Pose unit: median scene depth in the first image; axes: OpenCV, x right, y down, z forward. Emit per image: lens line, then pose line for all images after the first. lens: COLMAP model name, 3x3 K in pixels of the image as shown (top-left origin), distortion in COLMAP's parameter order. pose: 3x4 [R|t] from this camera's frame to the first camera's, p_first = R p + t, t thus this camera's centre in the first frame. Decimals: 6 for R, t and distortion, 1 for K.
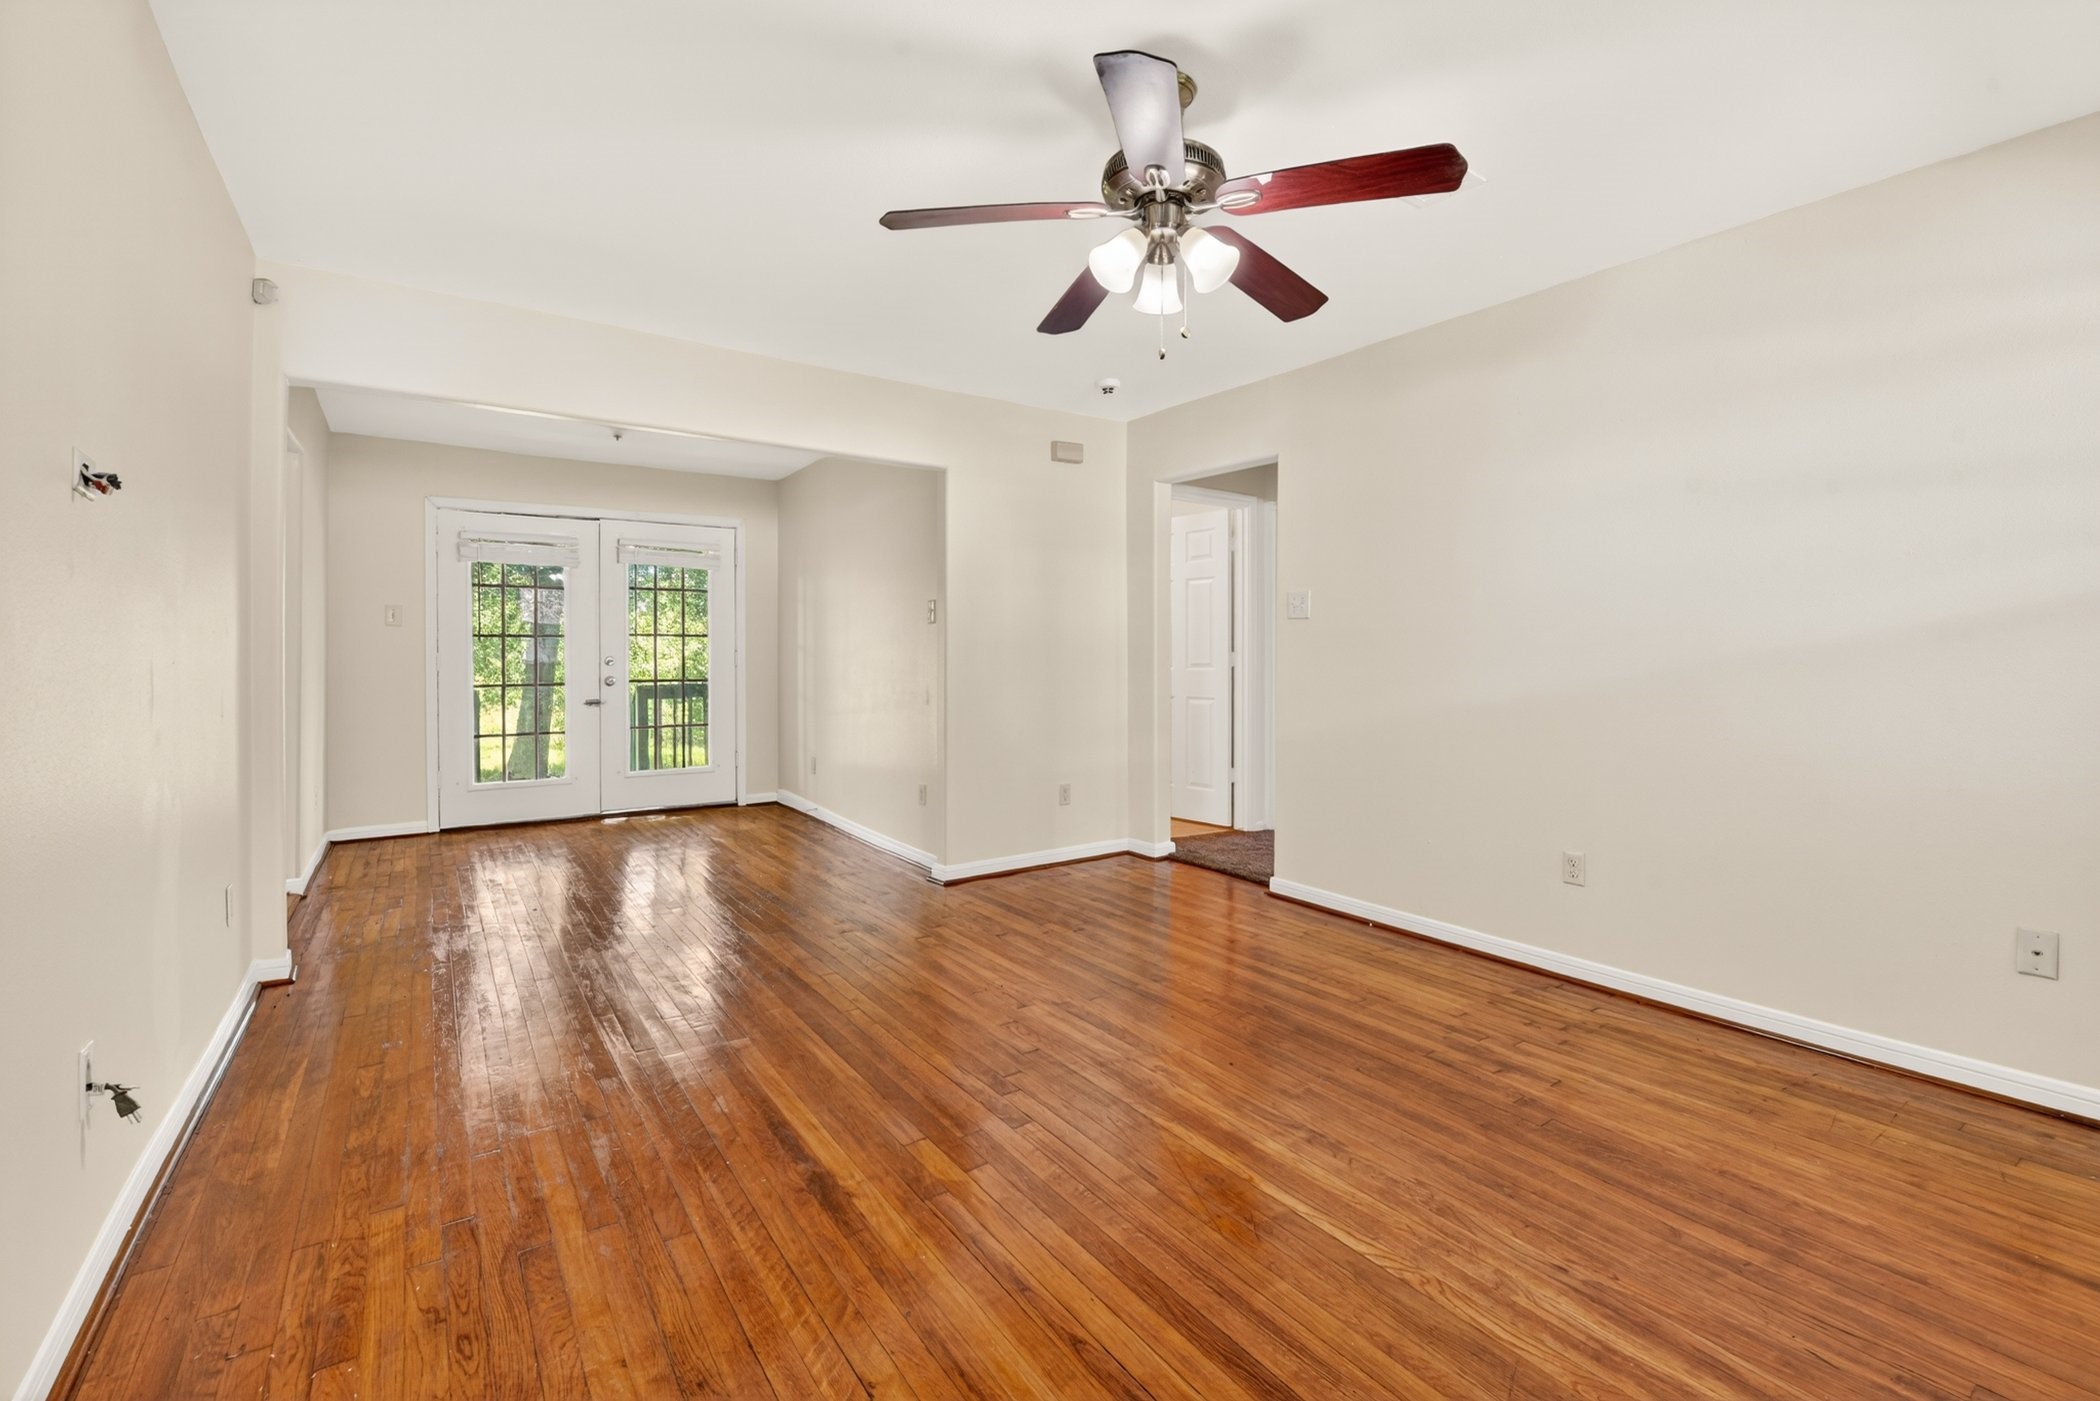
lens RADIAL K [[925.8, 0, 1050.9], [0, 925.8, 641.3], [0, 0, 1]] dist [0.001764, 0.000165]
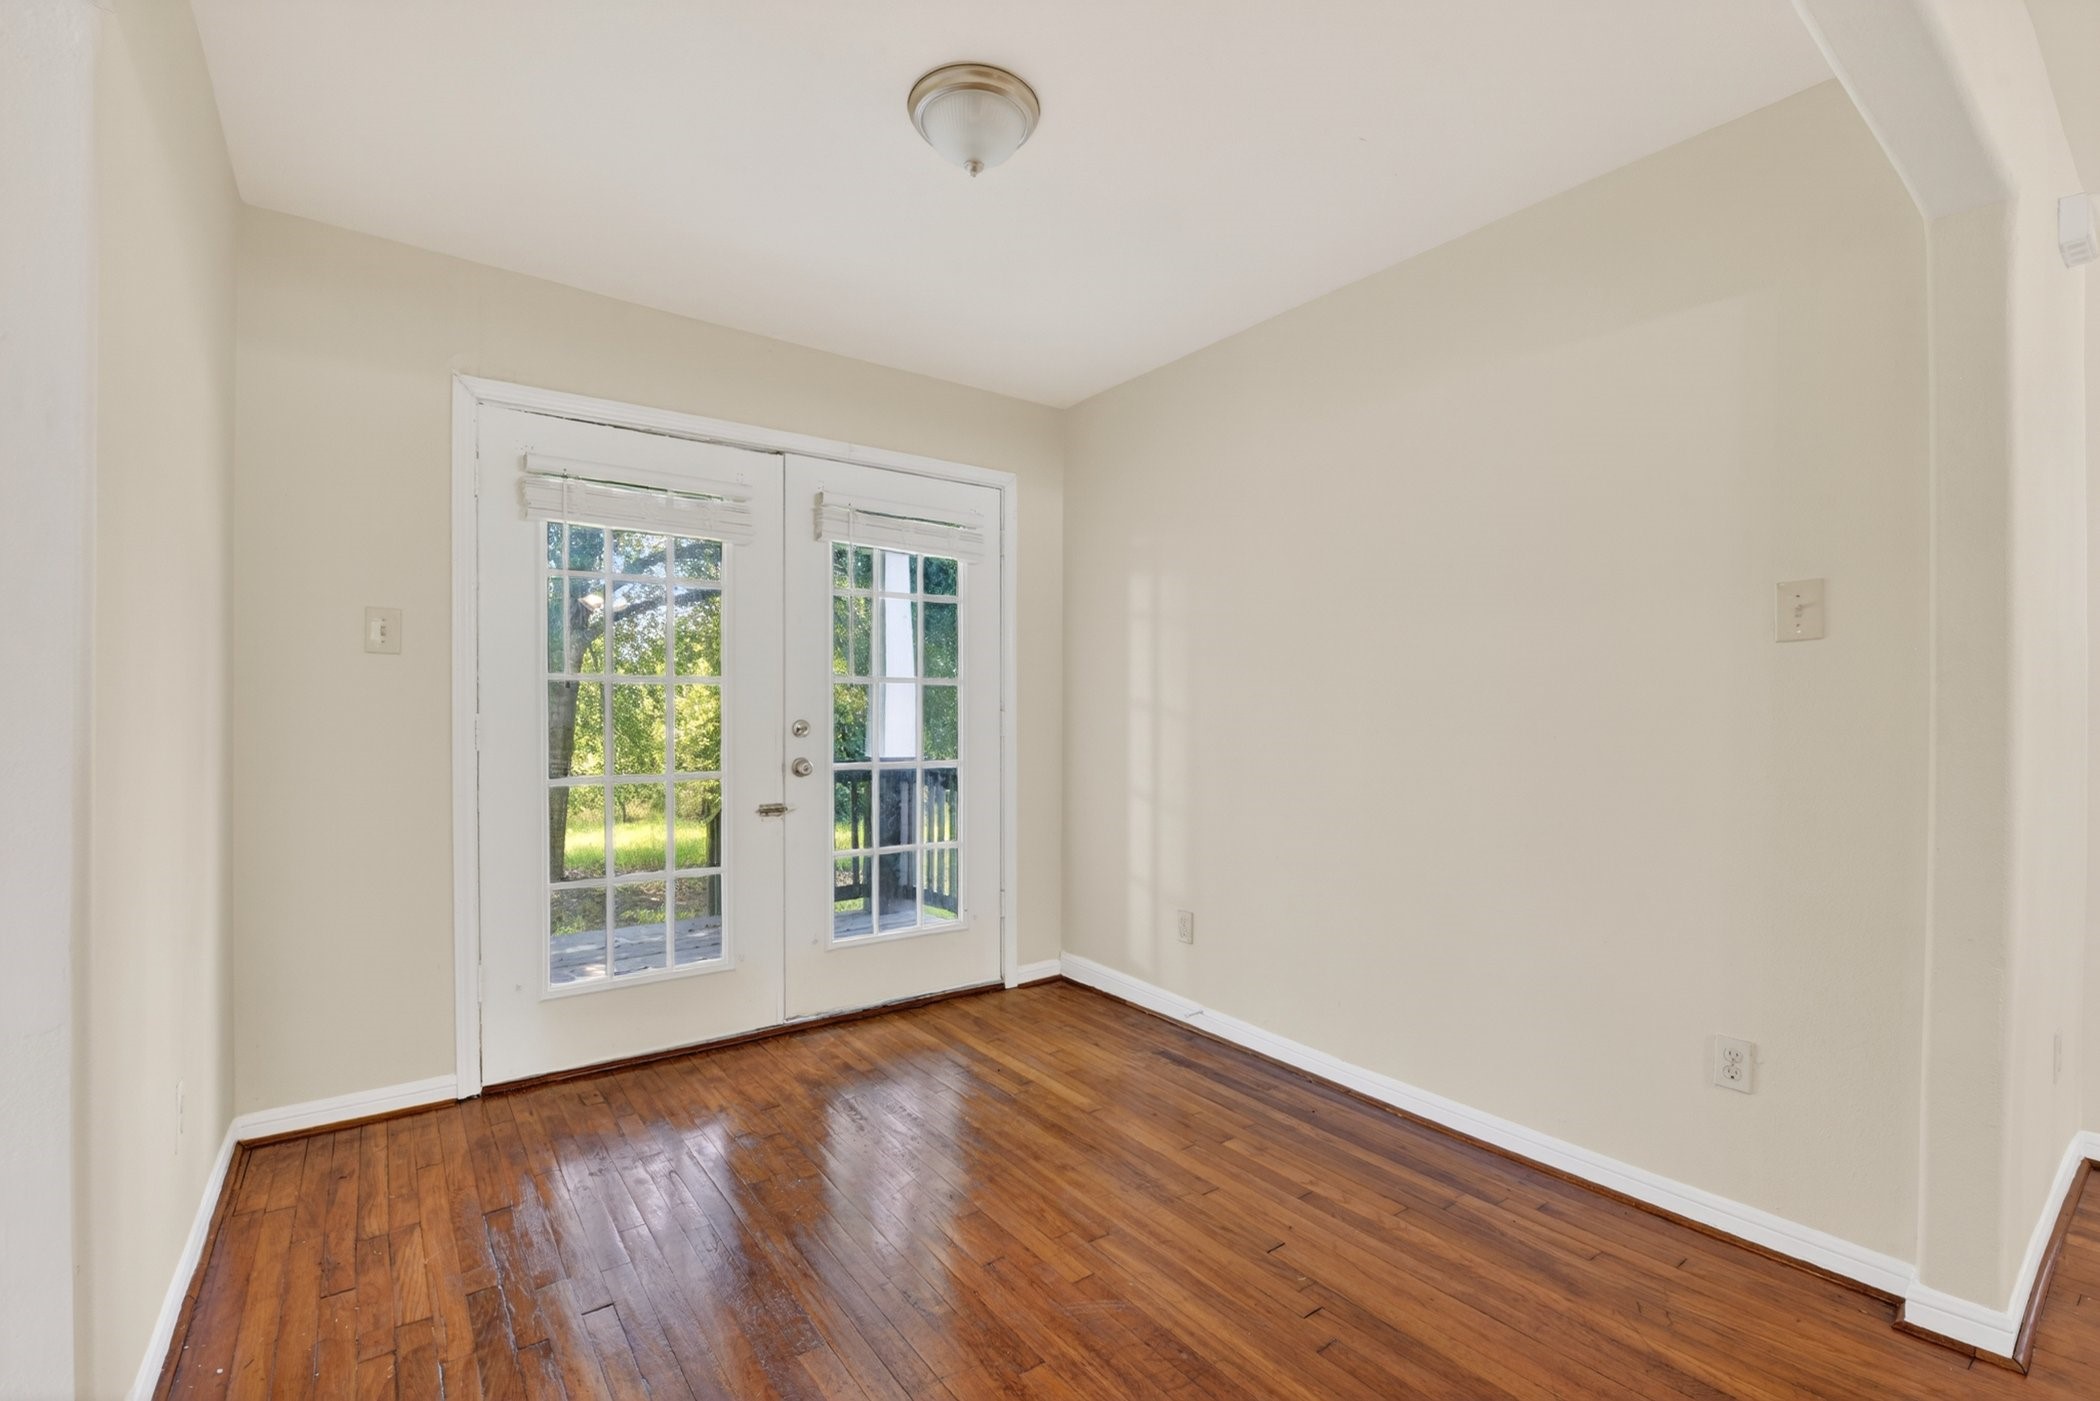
lens RADIAL K [[909.7, 0, 1044.2], [0, 909.7, 710.2], [0, 0, 1]] dist [-0.000392, -0.000331]
pose [[0.999217, 0.003769, 0.039385, -0.396372], [-0.003931, 0.999984, 0.004029, 0.008865], [-0.039369, -0.004181, 0.999216, 0.532719]]
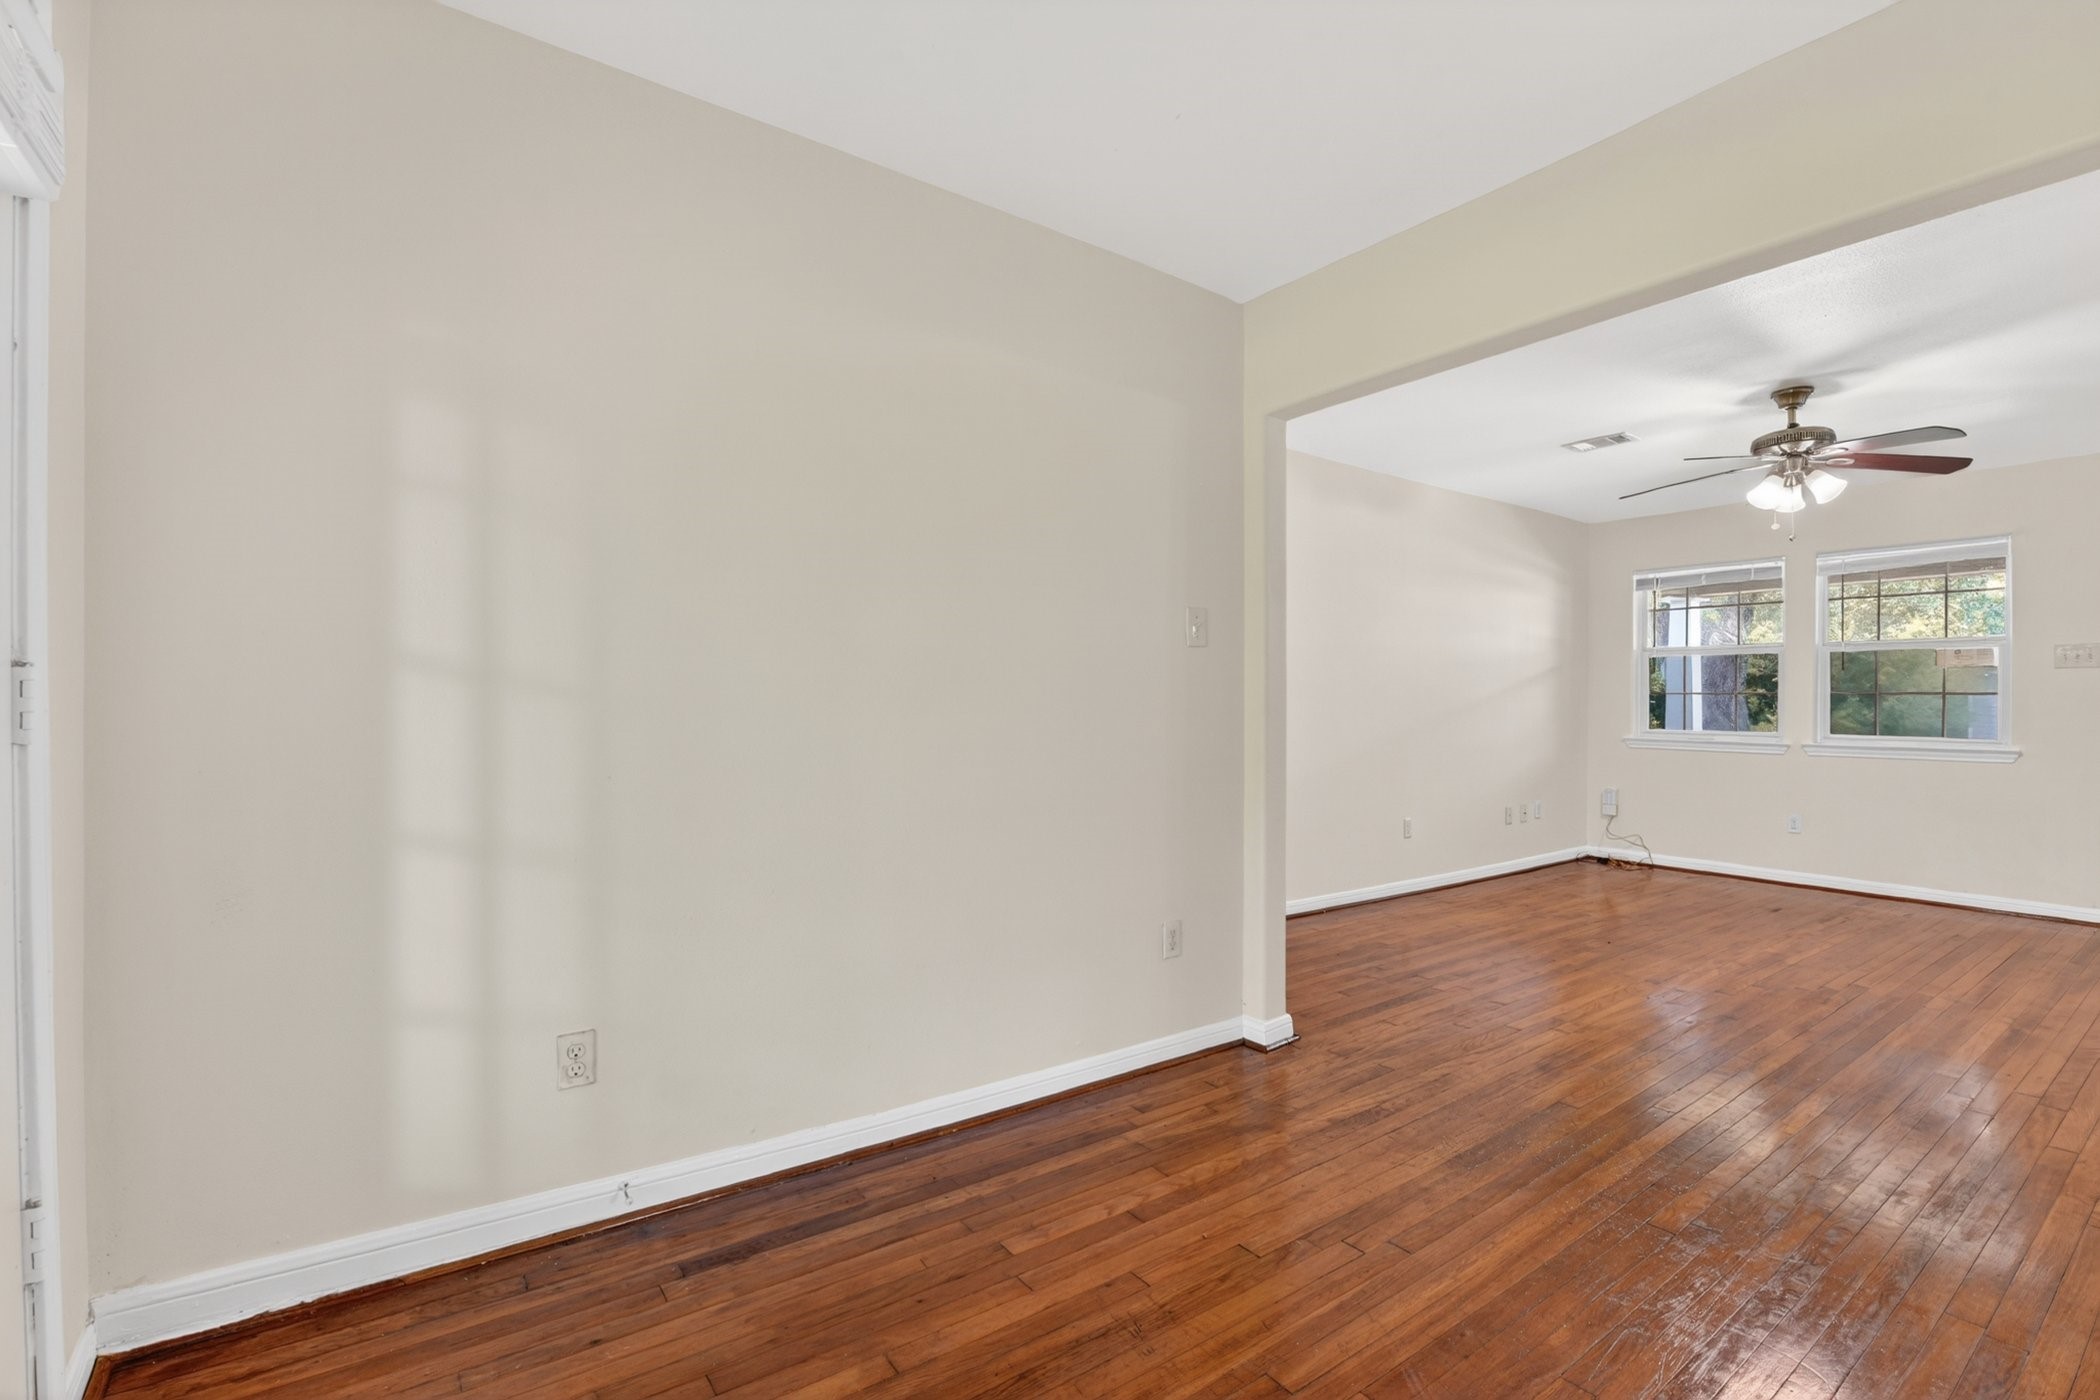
lens RADIAL K [[909.7, 0, 1044.2], [0, 909.7, 709.7], [0, 0, 1]] dist [-0.000392, -0.000331]
pose [[-0.005591, 0.003732, 0.999977, -0.612704], [-0.008549, 0.999956, -0.003780, 0.021607], [-0.999948, -0.008570, -0.005559, 0.937833]]
